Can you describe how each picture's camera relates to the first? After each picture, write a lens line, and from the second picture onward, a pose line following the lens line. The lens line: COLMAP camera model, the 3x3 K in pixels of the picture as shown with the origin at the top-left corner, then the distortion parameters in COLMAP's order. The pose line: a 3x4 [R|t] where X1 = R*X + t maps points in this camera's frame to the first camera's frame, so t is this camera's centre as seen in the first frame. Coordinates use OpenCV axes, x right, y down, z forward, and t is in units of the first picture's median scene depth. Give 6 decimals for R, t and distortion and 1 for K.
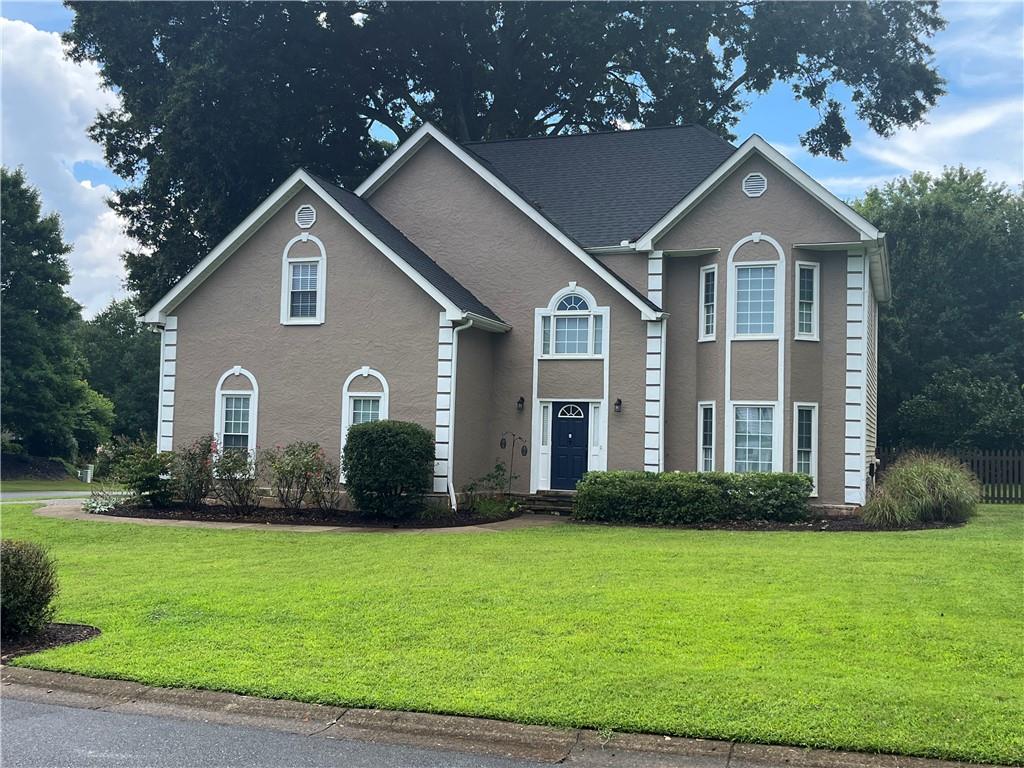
lens RADIAL K [[1051.6, 0, 512.0], [0, 1051.6, 384.0], [0, 0, 1]] dist [-0.000950, 0.002428]
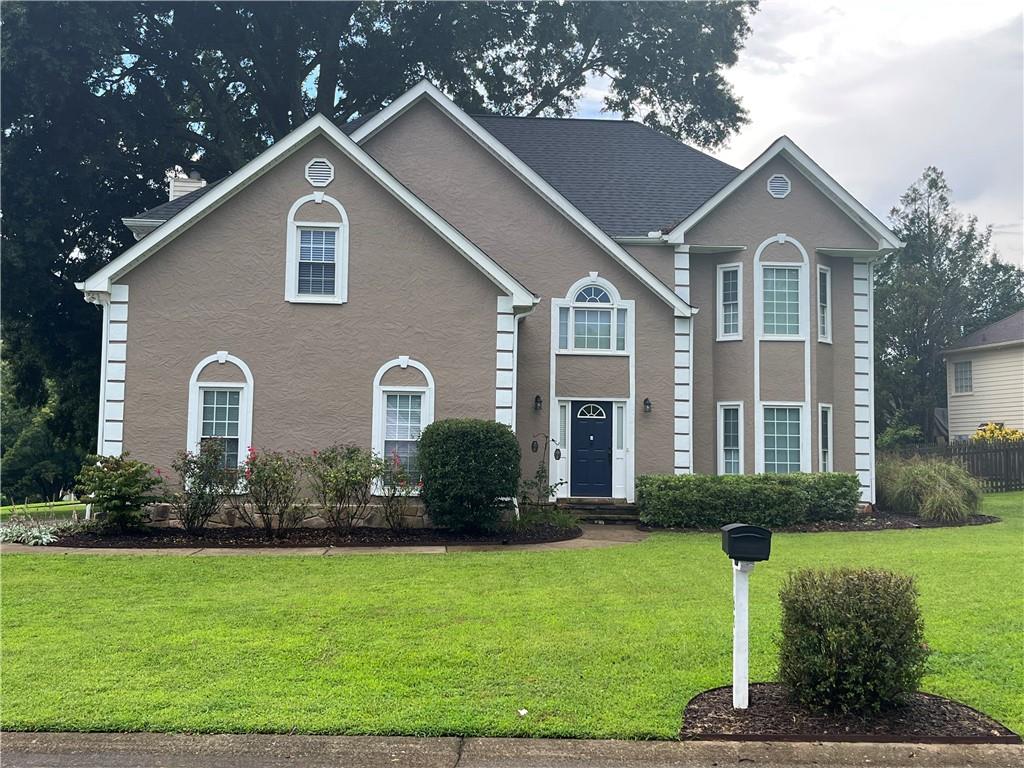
lens RADIAL K [[1051.6, 0, 512.0], [0, 1051.6, 384.0], [0, 0, 1]] dist [-0.000950, 0.002428]
pose [[0.909633, 0.017780, 0.415031, -0.401709], [-0.013726, 0.999825, -0.012750, 0.015011], [-0.415185, 0.005901, 0.909718, 0.191102]]
